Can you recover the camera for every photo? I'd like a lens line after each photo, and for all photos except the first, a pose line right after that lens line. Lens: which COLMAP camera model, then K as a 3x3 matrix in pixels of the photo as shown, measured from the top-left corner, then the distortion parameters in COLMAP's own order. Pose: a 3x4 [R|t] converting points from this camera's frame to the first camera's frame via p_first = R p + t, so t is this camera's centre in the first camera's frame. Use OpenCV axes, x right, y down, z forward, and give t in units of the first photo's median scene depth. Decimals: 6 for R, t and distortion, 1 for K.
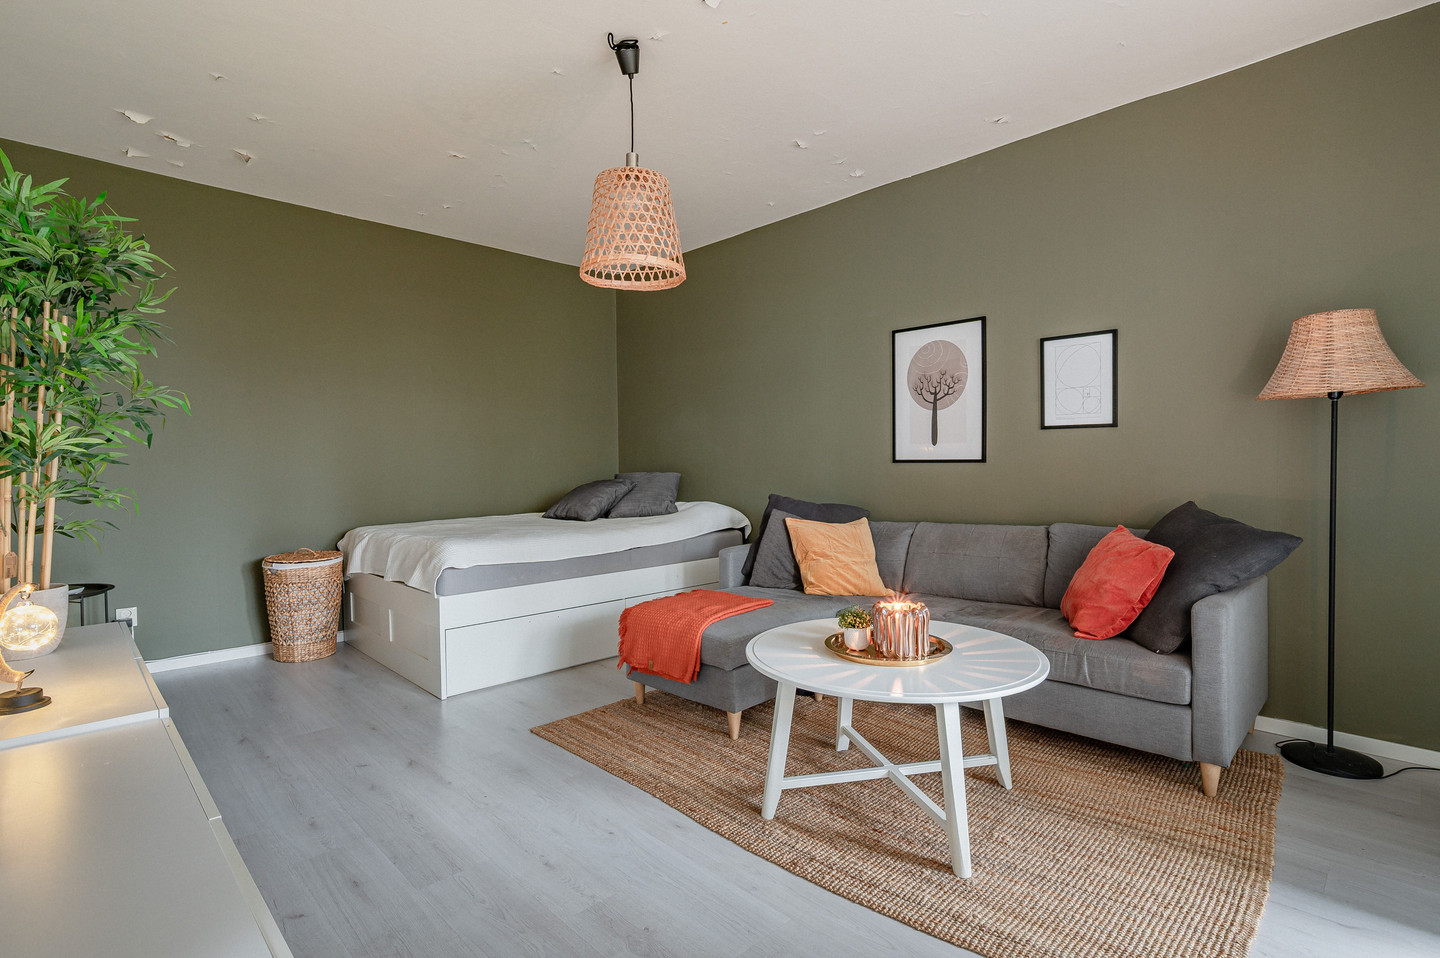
lens RADIAL K [[706.5, 0, 721.6], [0, 706.5, 477.3], [0, 0, 1]] dist [0.006340, 0.000084]
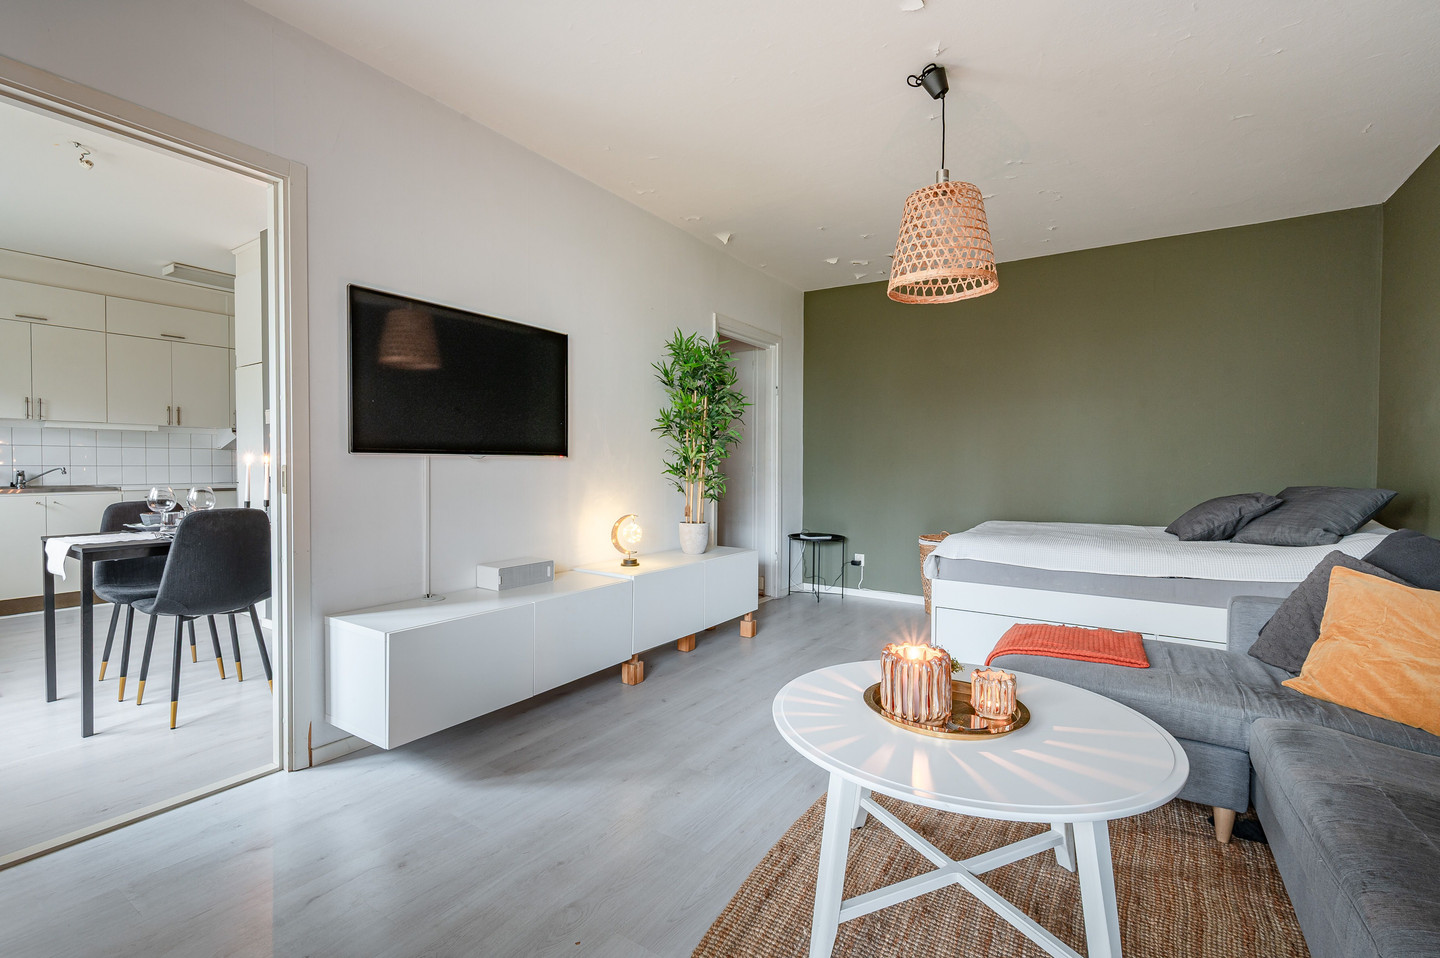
lens RADIAL K [[638.7, 0, 722.1], [0, 638.7, 473.9], [0, 0, 1]] dist [-0.000493, 0.000327]
pose [[0.228180, 0.024605, -0.973308, 0.703674], [-0.033822, 0.999278, 0.017332, -0.019668], [0.973031, 0.028964, 0.228848, 0.474272]]
